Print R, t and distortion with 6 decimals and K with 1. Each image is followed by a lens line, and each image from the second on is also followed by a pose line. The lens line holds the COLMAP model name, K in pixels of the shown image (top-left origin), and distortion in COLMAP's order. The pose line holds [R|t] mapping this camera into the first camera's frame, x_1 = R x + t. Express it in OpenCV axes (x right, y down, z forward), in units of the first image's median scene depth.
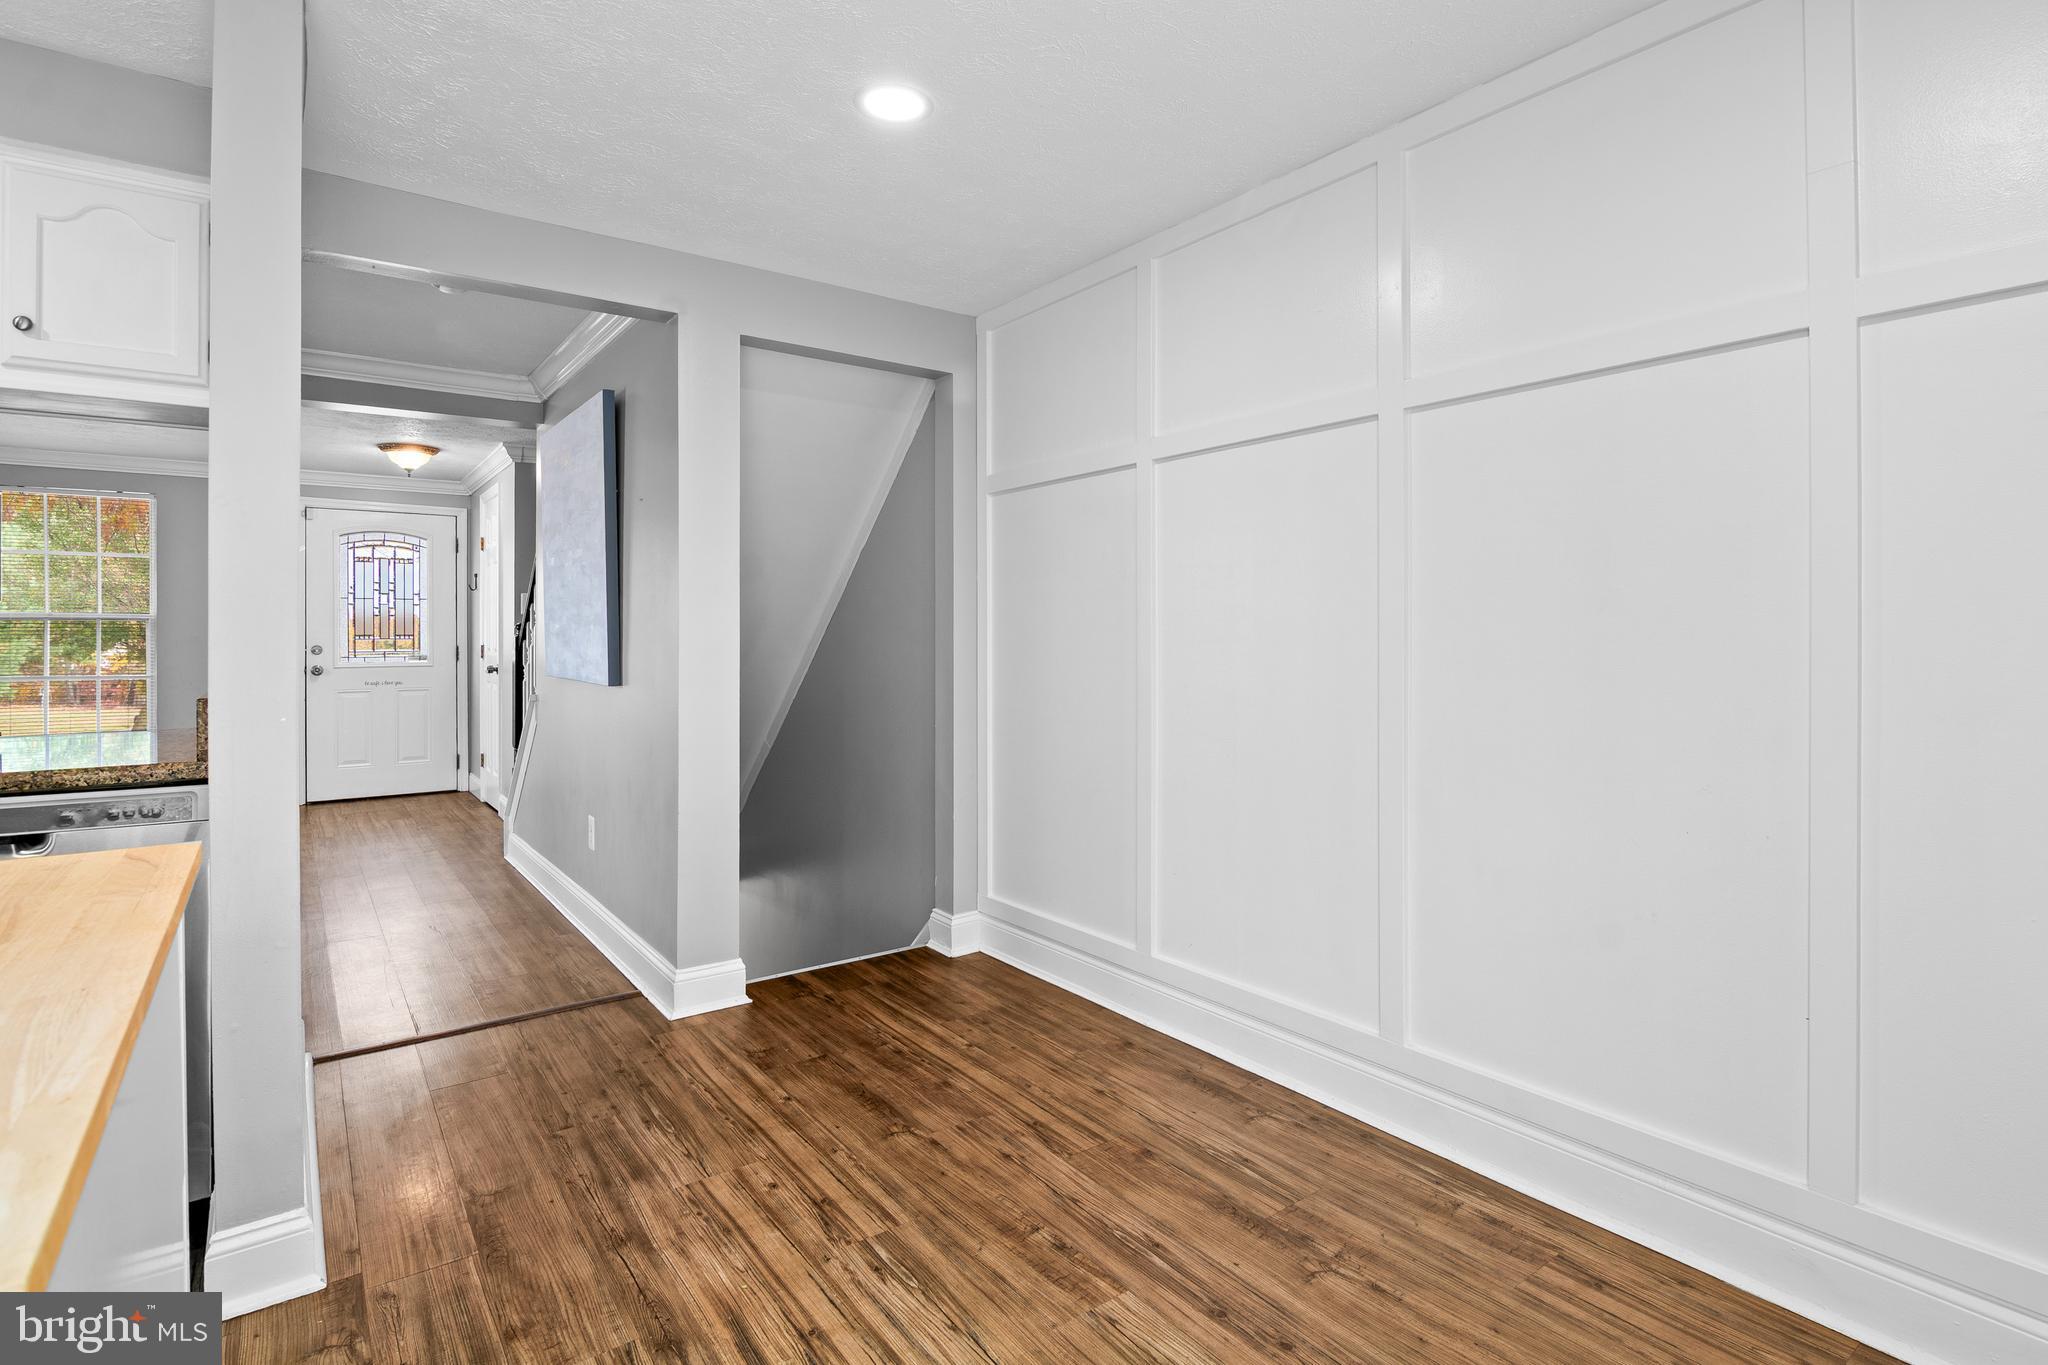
lens RADIAL K [[1006.4, 0, 1022.3], [0, 1006.4, 630.9], [0, 0, 1]] dist [-0.000546, -0.006138]
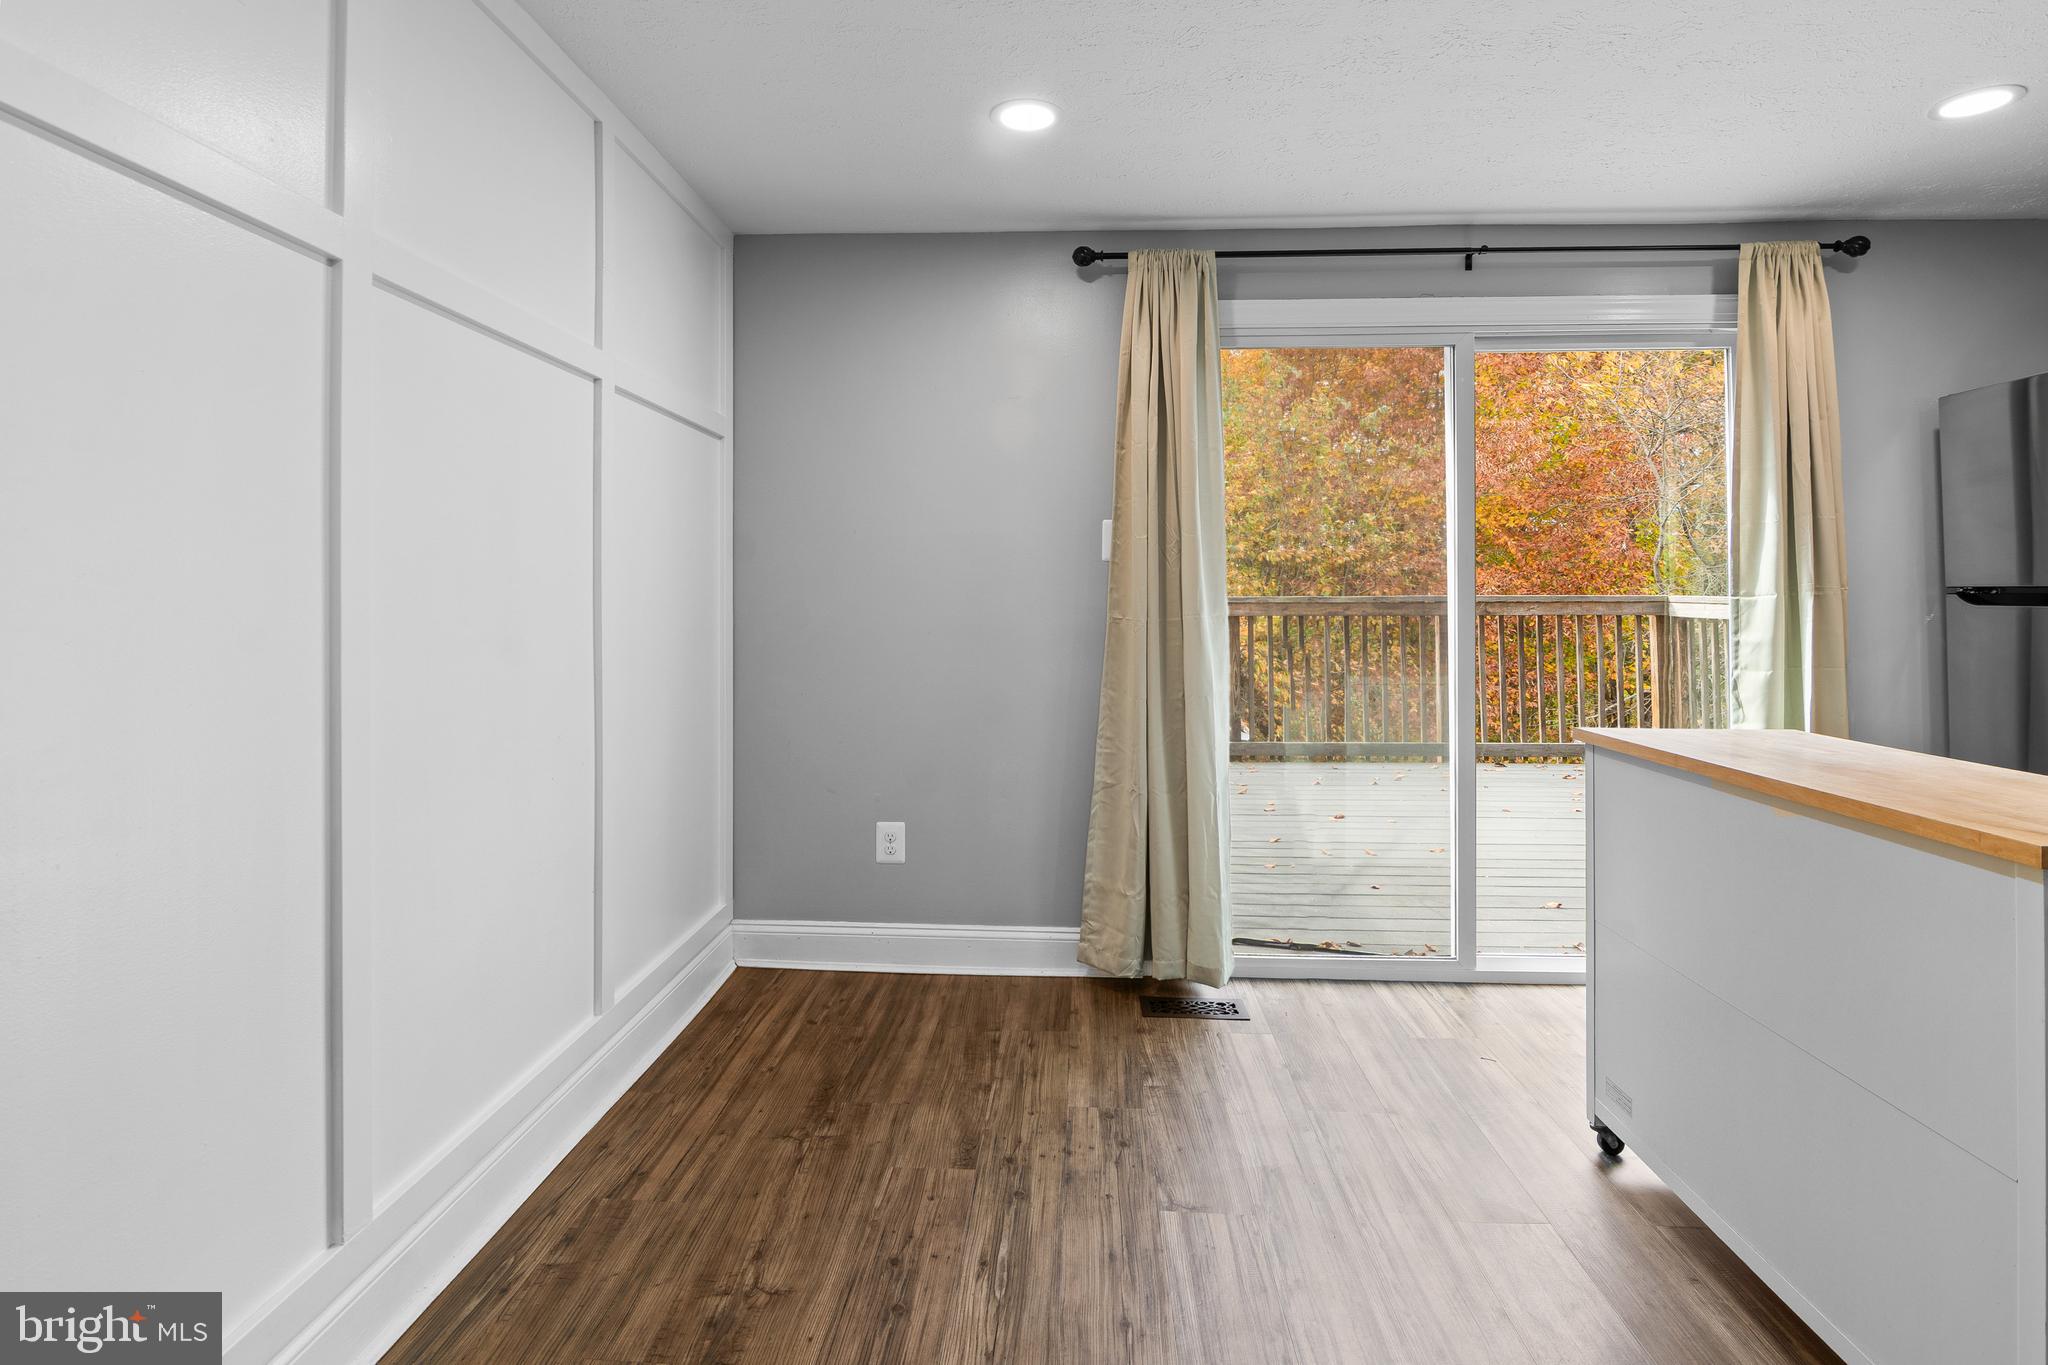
lens RADIAL K [[1024.5, 0, 1012.3], [0, 1024.5, 585.7], [0, 0, 1]] dist [0.001057, 0.000115]
pose [[-0.764995, 0.011947, 0.643925, -0.409459], [0.000738, 0.999844, -0.017674, 0.001620], [-0.644035, -0.013045, -0.764884, 1.306475]]
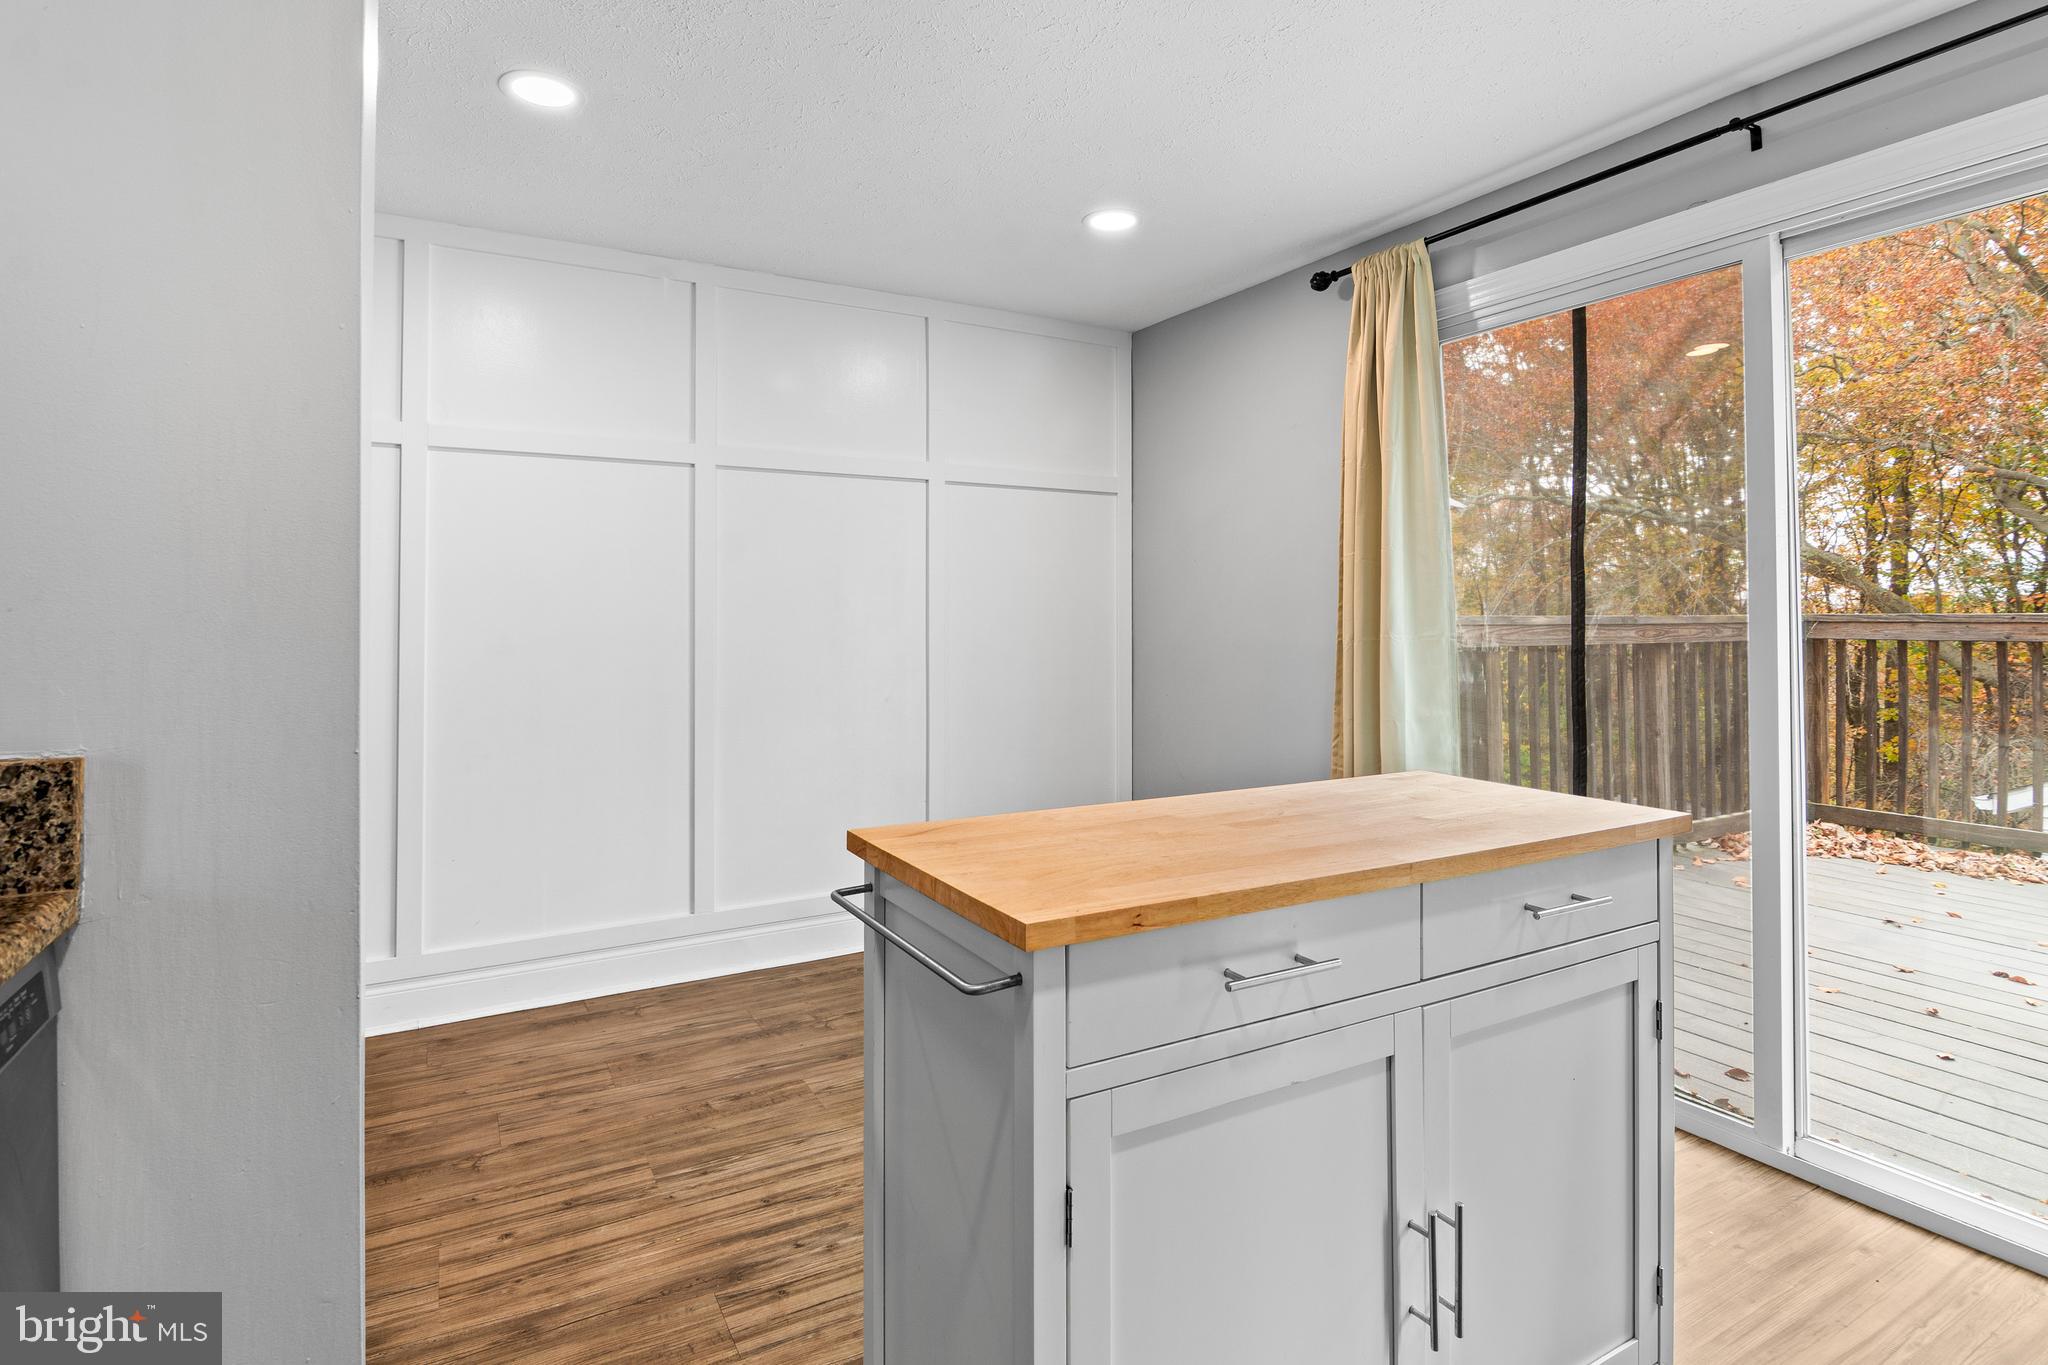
lens RADIAL K [[1032.0, 0, 1012.3], [0, 1032.0, 602.6], [0, 0, 1]] dist [0.001102, -0.001221]
pose [[0.126456, 0.018385, 0.991802, -1.066371], [-0.001387, 0.999831, -0.018357, 0.001251], [-0.991971, 0.000945, 0.126460, 0.413370]]
